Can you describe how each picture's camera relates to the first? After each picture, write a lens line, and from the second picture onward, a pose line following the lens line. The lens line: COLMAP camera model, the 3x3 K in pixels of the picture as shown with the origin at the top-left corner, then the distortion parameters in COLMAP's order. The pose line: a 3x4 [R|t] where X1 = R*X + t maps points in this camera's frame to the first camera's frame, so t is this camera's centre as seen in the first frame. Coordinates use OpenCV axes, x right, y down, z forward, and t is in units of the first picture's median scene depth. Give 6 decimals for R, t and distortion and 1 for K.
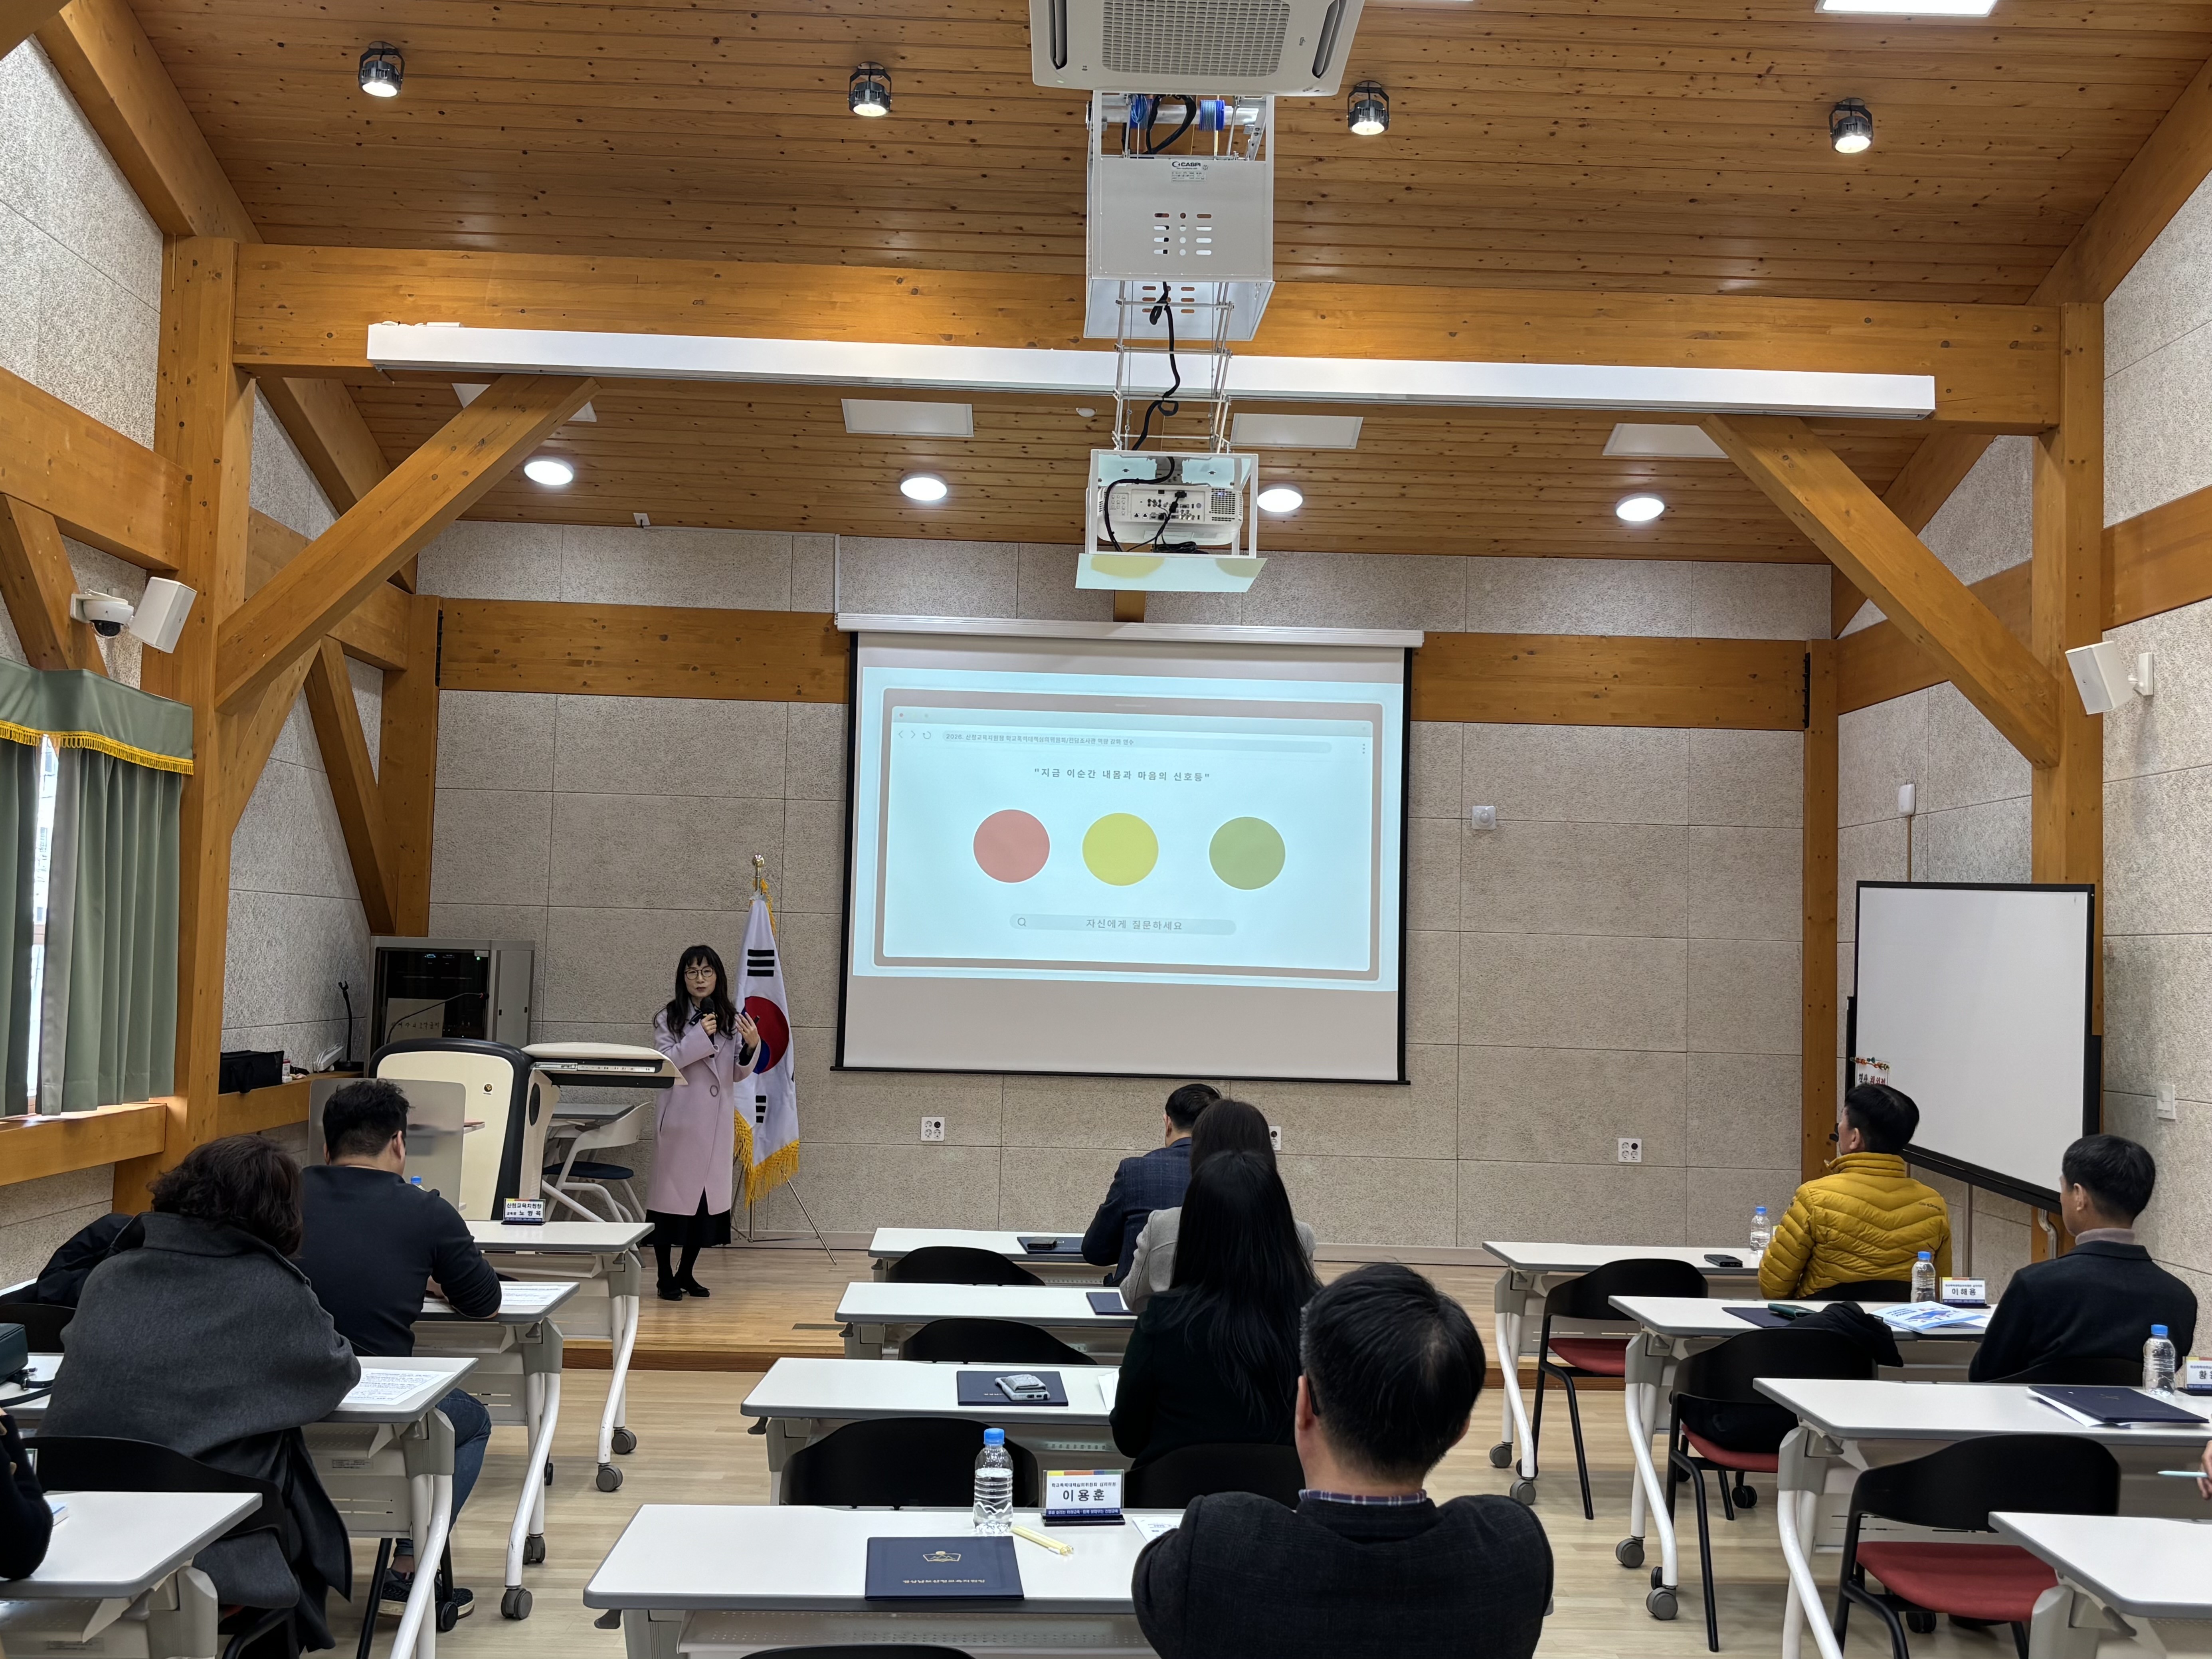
lens RADIAL K [[2173.6, 0, 1106.0], [0, 2173.6, 829.5], [0, 0, 1]] dist [0.170270, -0.521202]
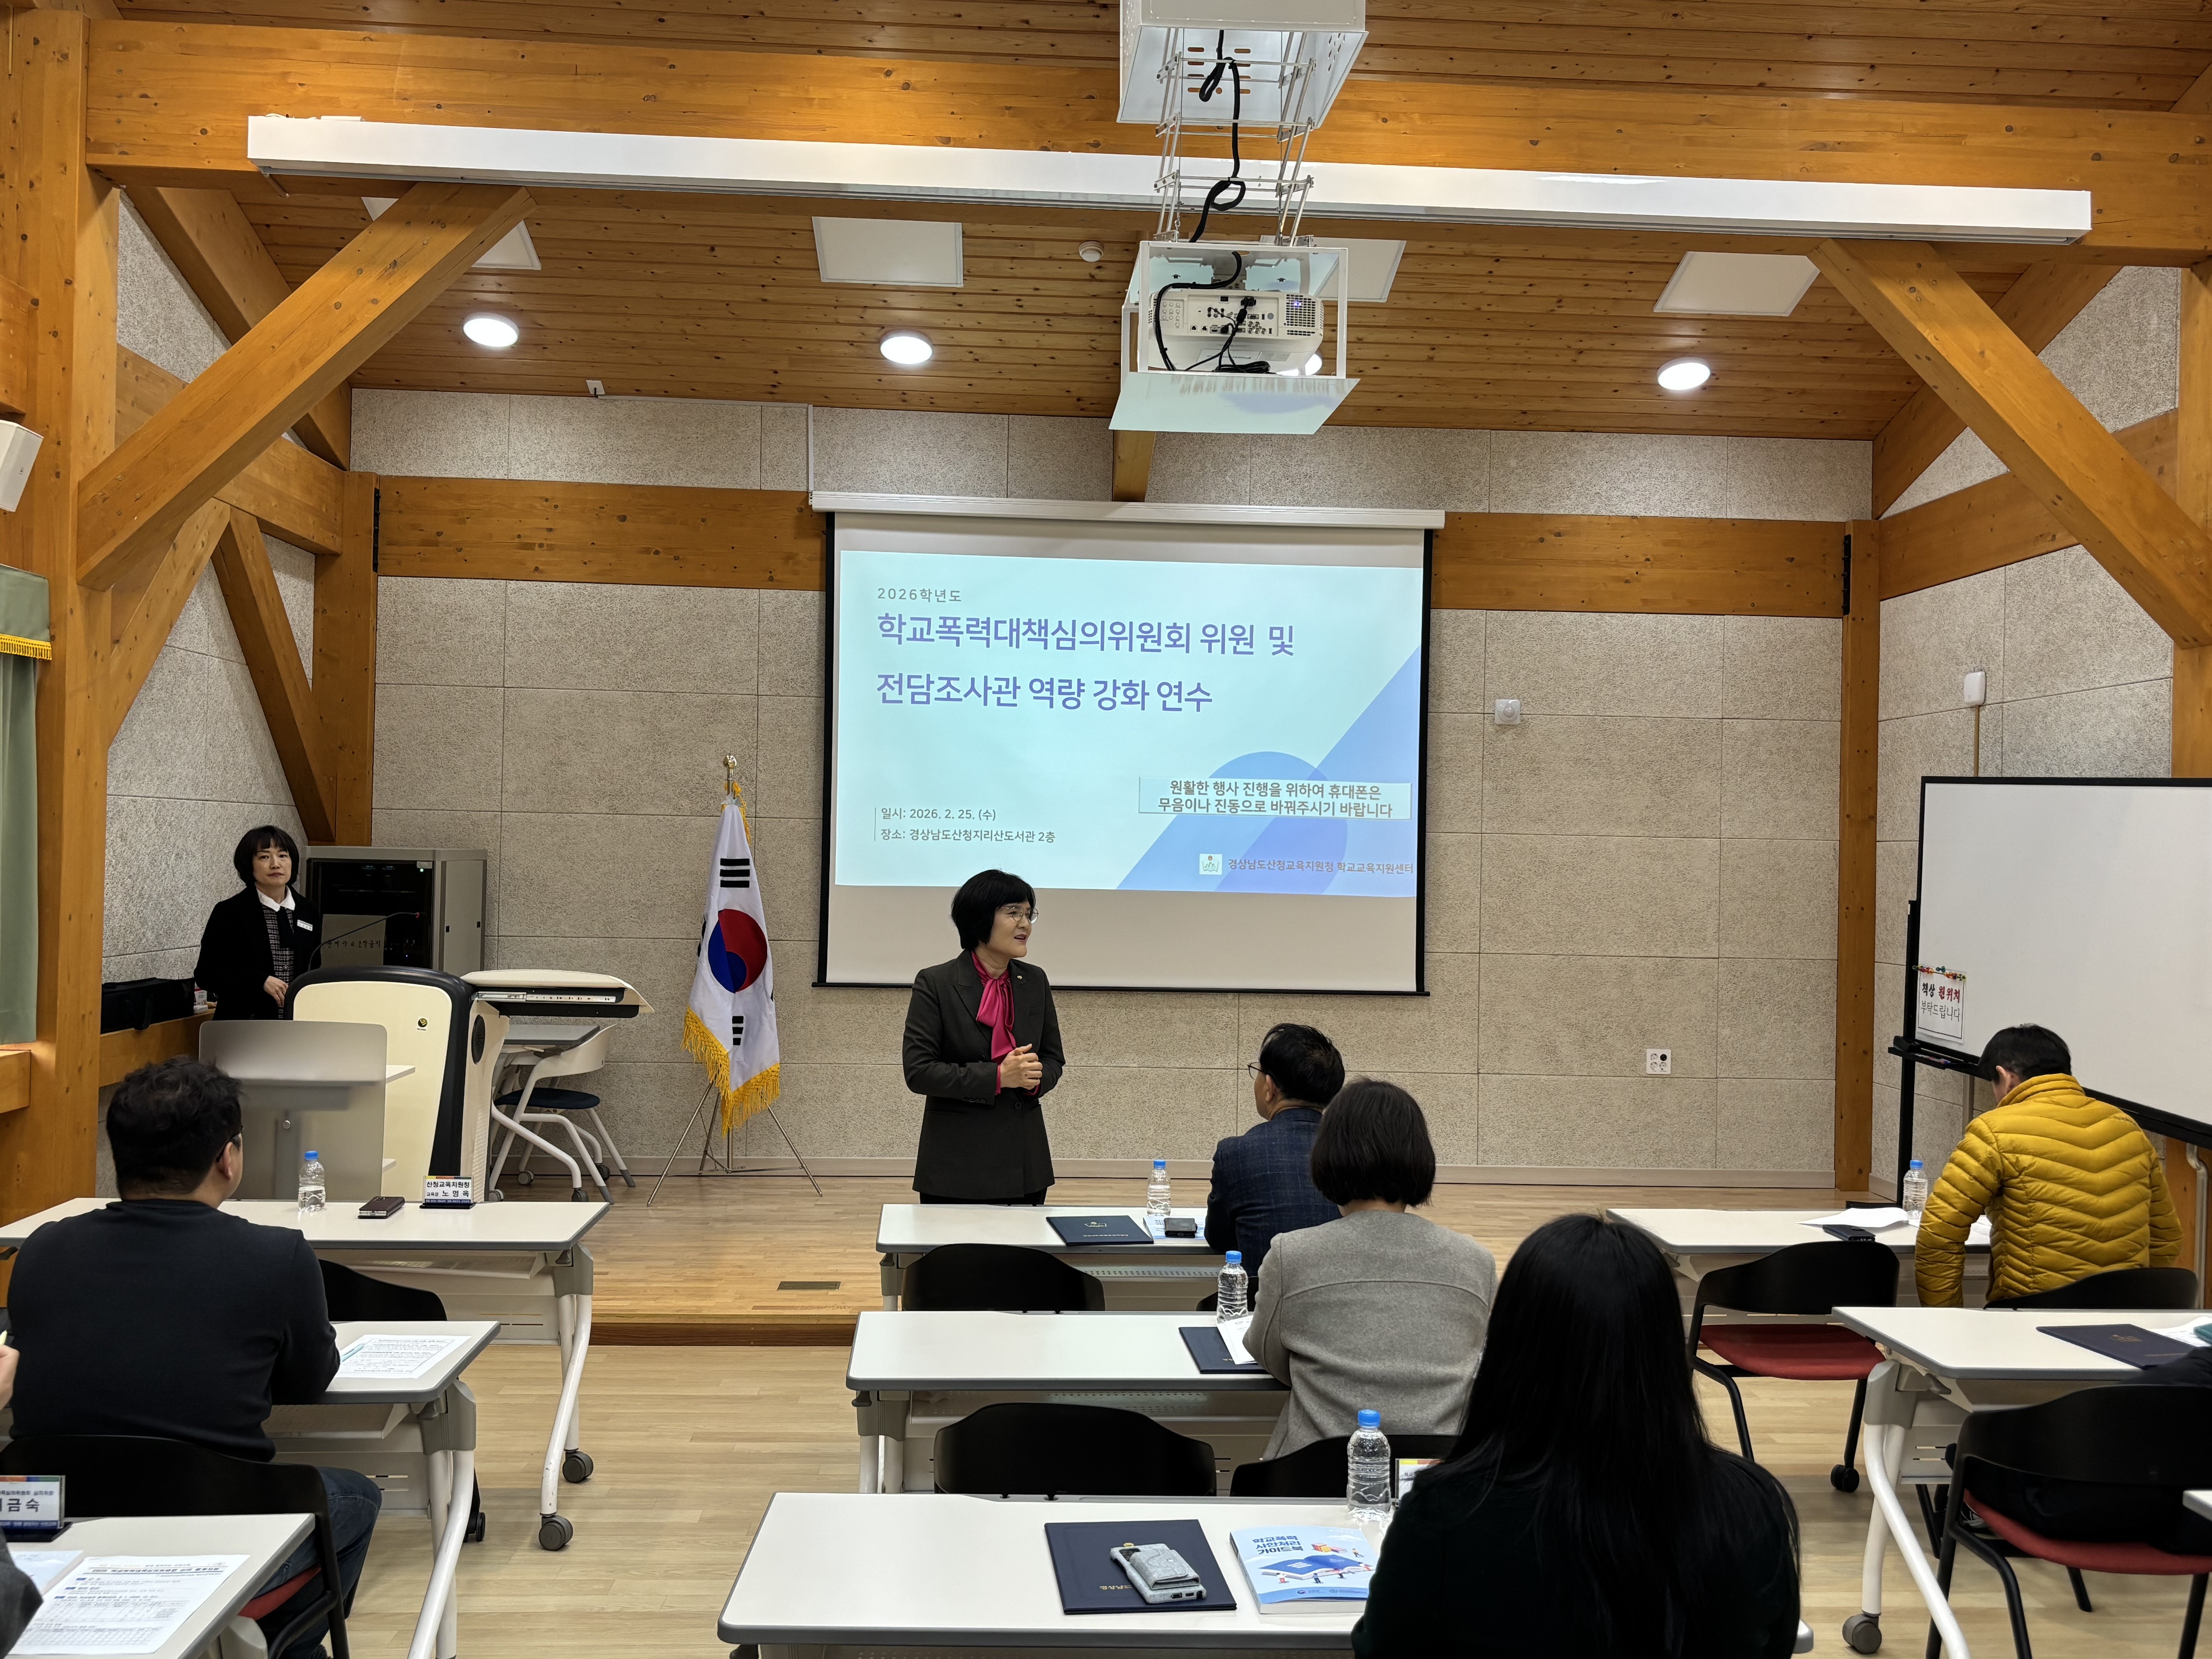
lens RADIAL K [[1905.3, 0, 1103.4], [0, 1905.3, 837.8], [0, 0, 1]] dist [0.060108, -0.075123]
pose [[0.999361, -0.006423, 0.035174, -0.032786], [0.004531, 0.998552, 0.053608, 0.004302], [-0.035467, -0.053414, 0.997942, 0.203947]]
